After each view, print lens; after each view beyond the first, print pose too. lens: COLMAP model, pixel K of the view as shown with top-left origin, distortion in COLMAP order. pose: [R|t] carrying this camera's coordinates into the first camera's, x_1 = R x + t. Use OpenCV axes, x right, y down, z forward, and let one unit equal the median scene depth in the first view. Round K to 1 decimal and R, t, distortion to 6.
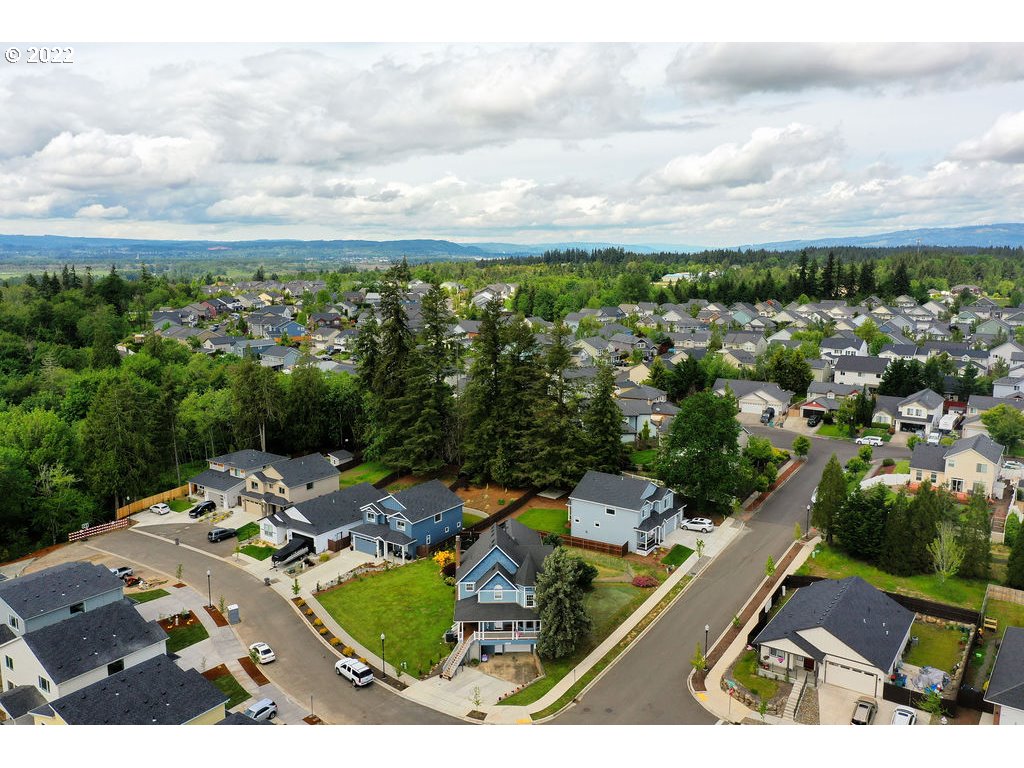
lens RADIAL K [[810.3, 0, 512.0], [0, 810.3, 384.0], [0, 0, 1]] dist [0.005671, 0.000842]
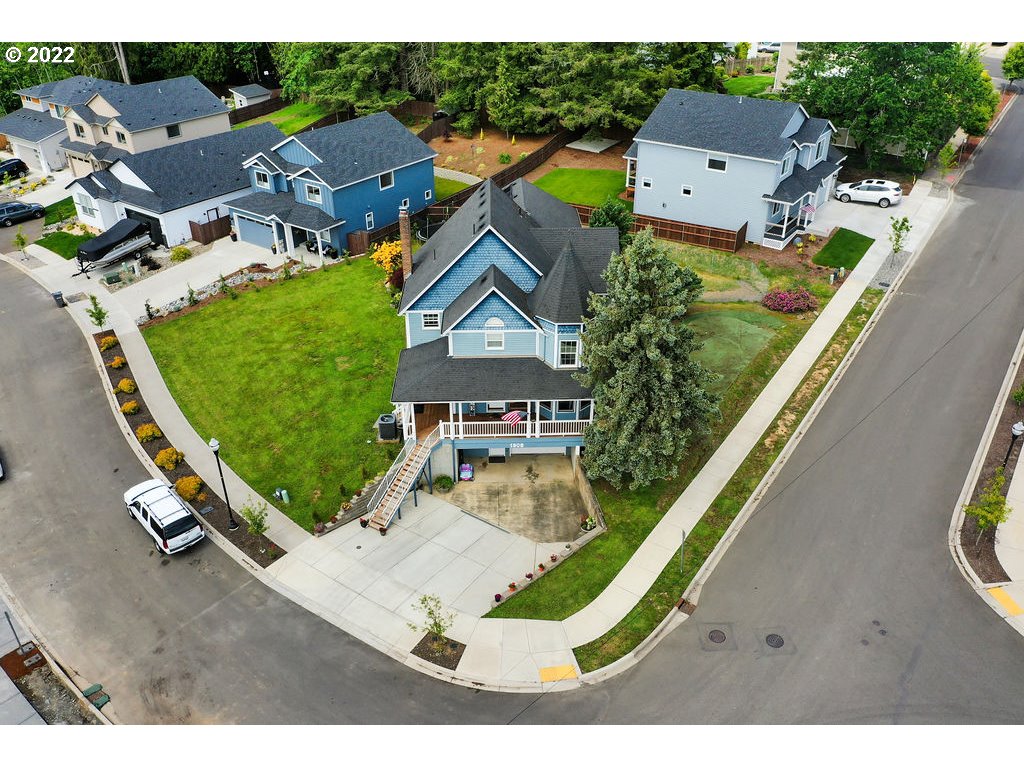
lens RADIAL K [[810.3, 0, 512.0], [0, 810.3, 384.0], [0, 0, 1]] dist [0.005671, 0.000842]
pose [[0.999942, 0.000259, -0.010750, -0.002454], [0.003669, 0.931479, 0.363778, 0.104575], [0.010108, -0.363796, 0.931424, 0.493732]]
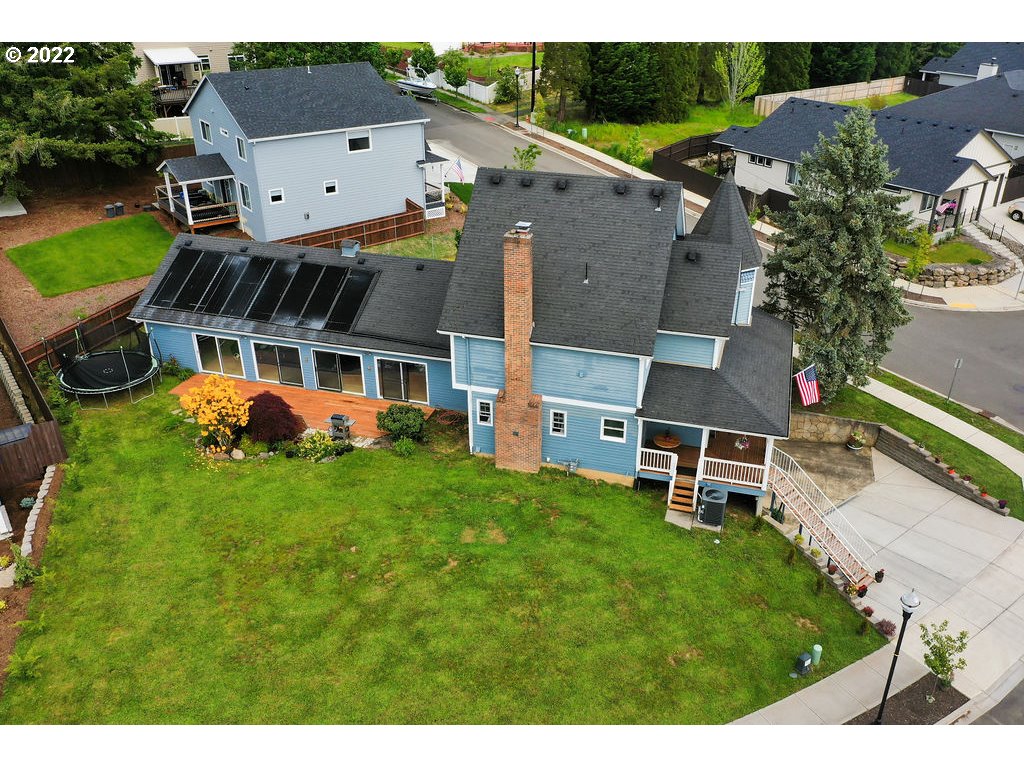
lens RADIAL K [[872.5, 0, 541.1], [0, 872.5, 386.6], [0, 0, 1]] dist [0.005726, 0.002332]
pose [[0.300947, -0.433732, 0.849298, -0.300108], [0.147206, 0.901039, 0.407994, 0.105378], [-0.942211, 0.002237, 0.335012, 0.797792]]
